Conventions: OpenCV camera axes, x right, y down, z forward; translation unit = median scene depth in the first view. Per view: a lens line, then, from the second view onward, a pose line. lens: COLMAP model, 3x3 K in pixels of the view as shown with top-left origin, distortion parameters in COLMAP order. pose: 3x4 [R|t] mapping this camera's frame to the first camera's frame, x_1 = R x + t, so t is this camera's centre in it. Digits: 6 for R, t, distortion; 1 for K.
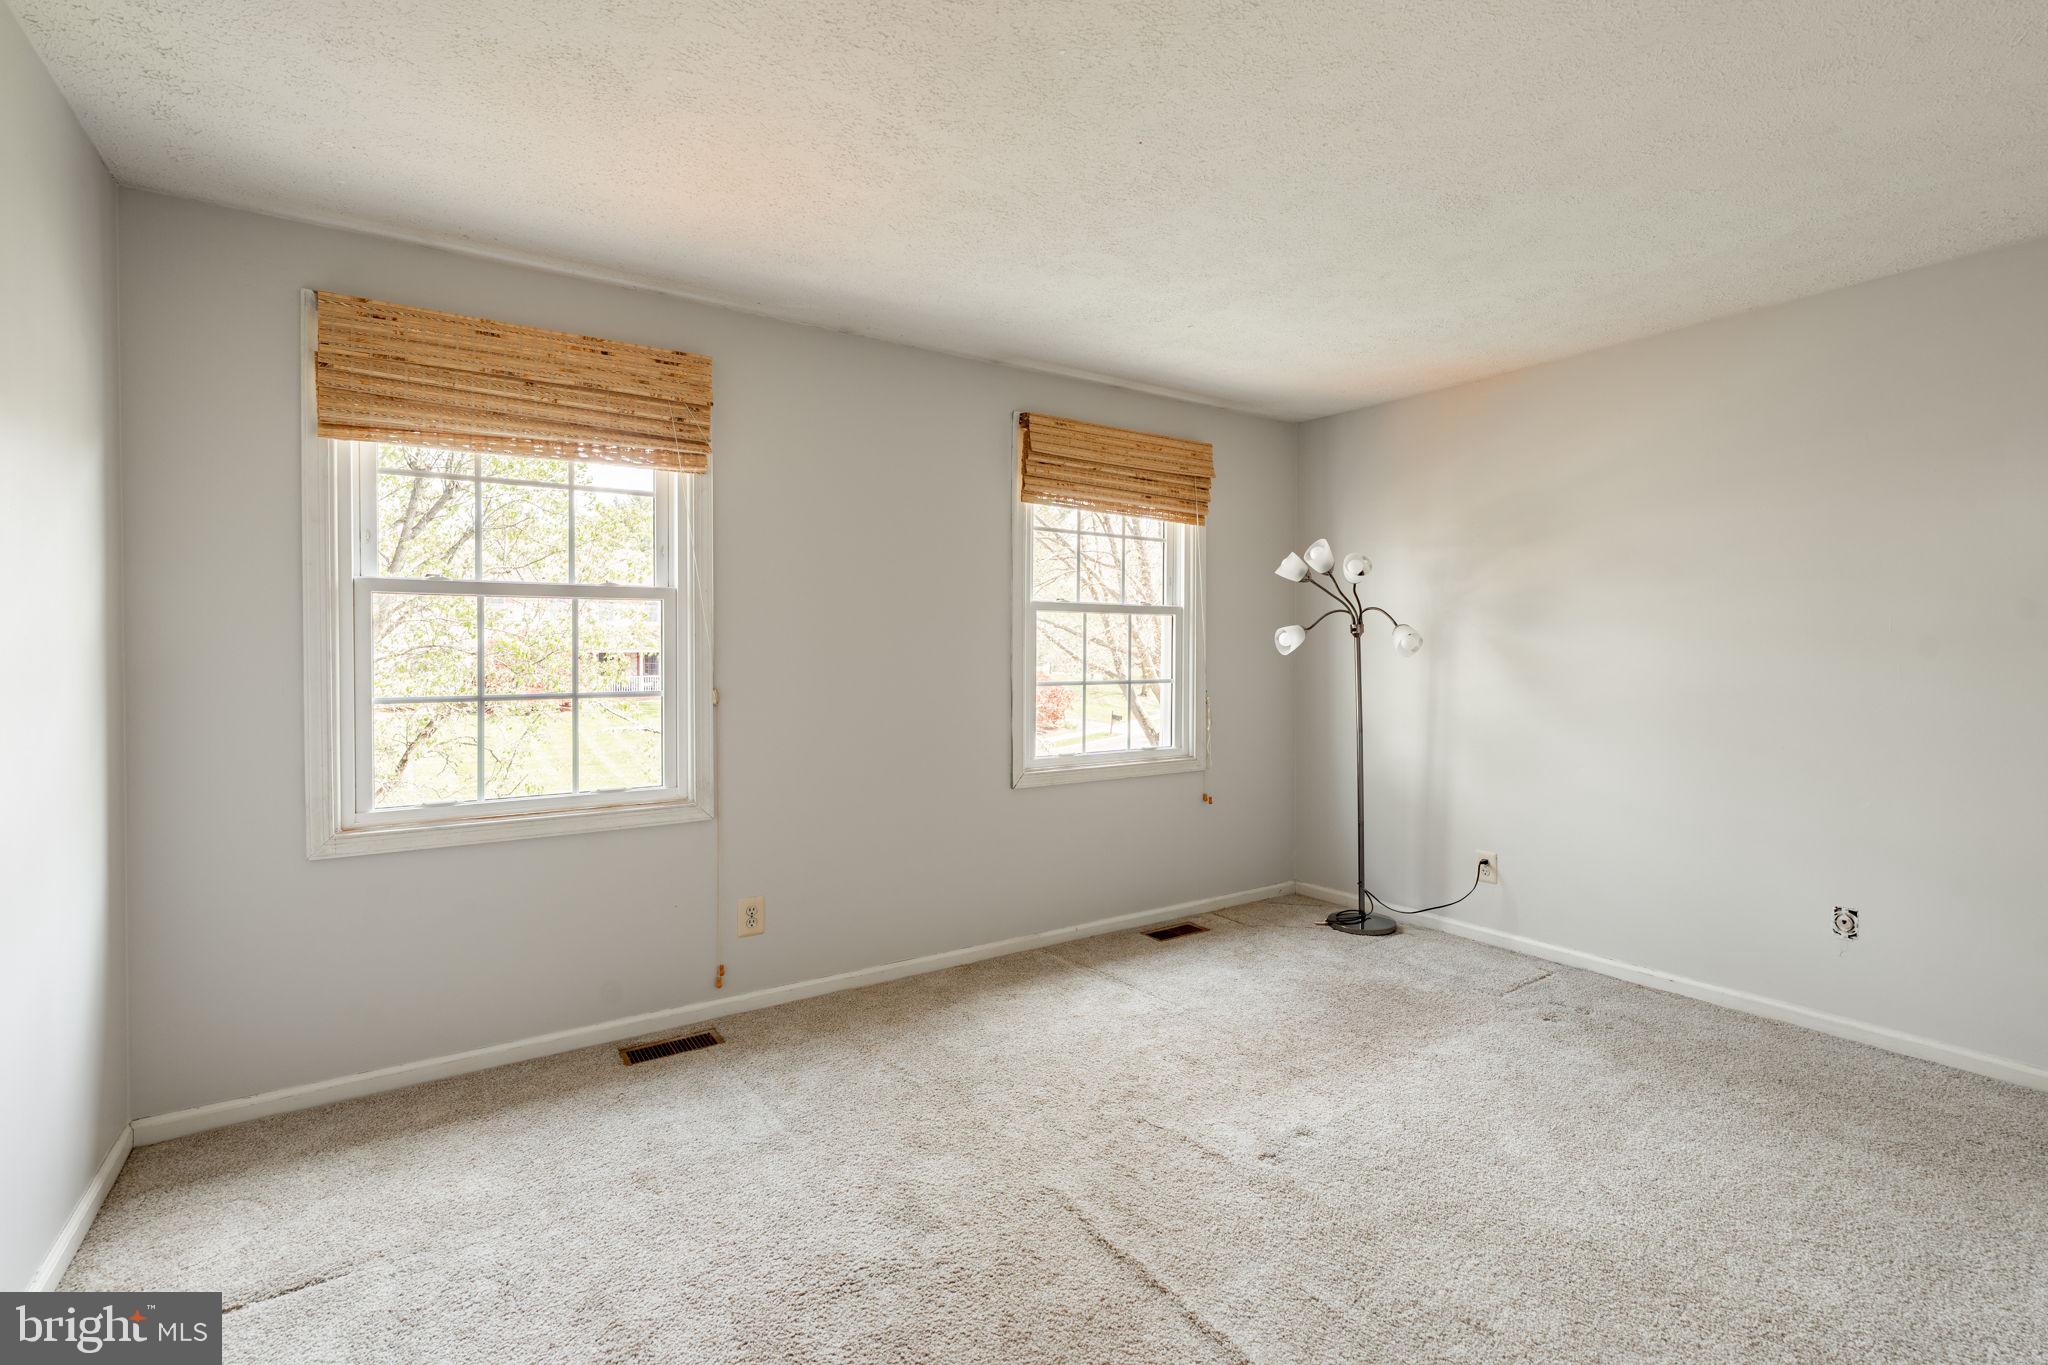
lens RADIAL K [[925.7, 0, 1010.4], [0, 925.7, 671.3], [0, 0, 1]] dist [-0.008997, 0.000037]
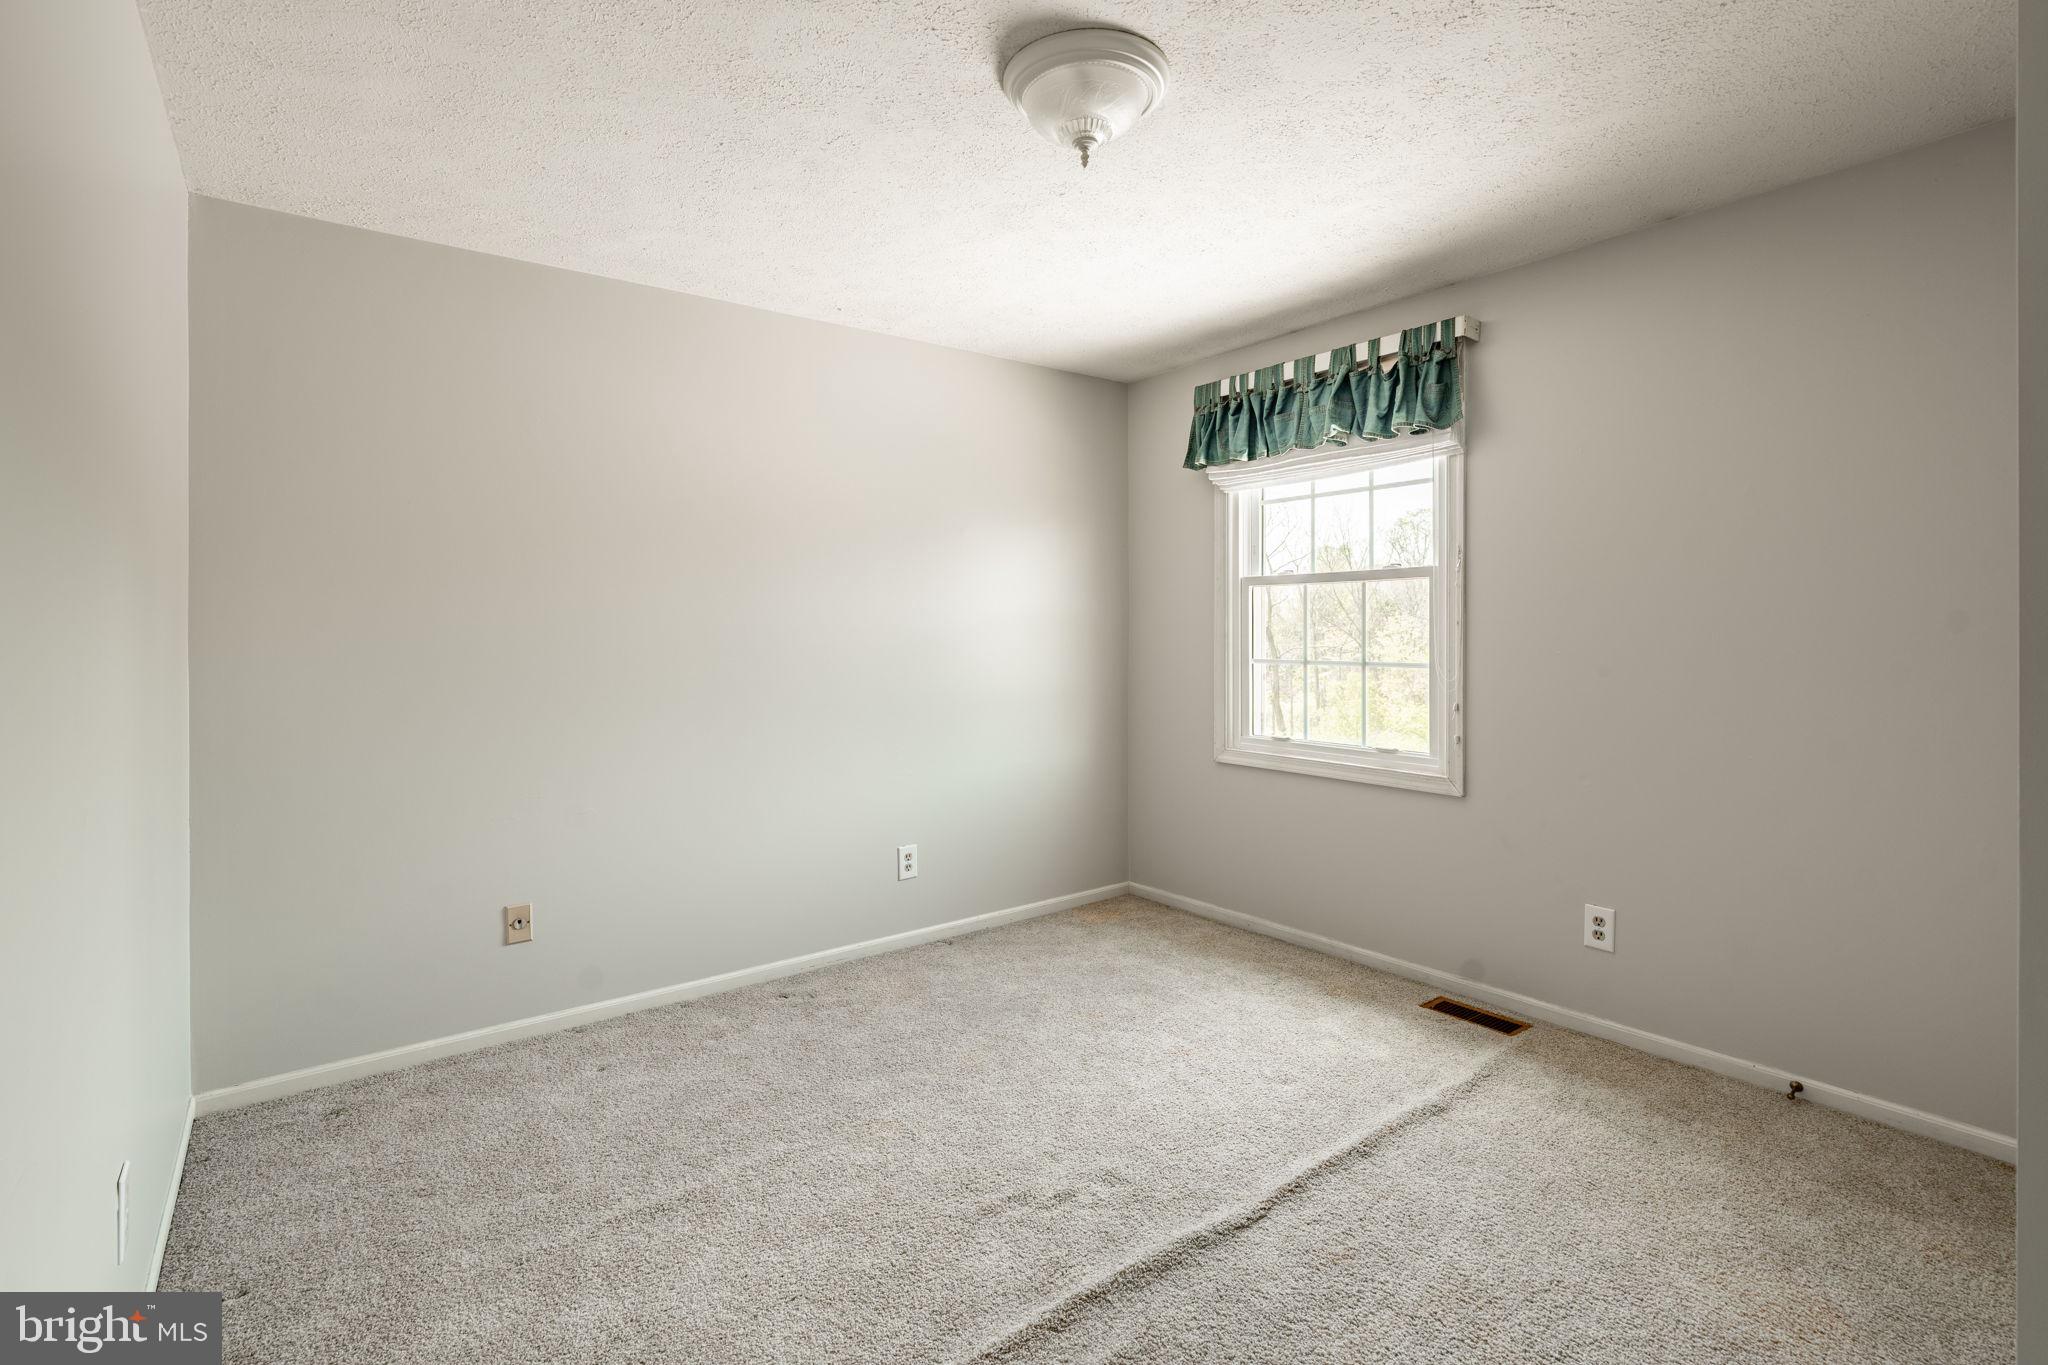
lens RADIAL K [[925.7, 0, 996.4], [0, 925.7, 630.5], [0, 0, 1]] dist [-0.008997, 0.000037]
pose [[0.062131, -0.000558, -0.998068, 0.683114], [-0.011829, 0.999929, -0.001295, -0.009502], [0.997998, 0.011887, 0.062120, 0.457545]]
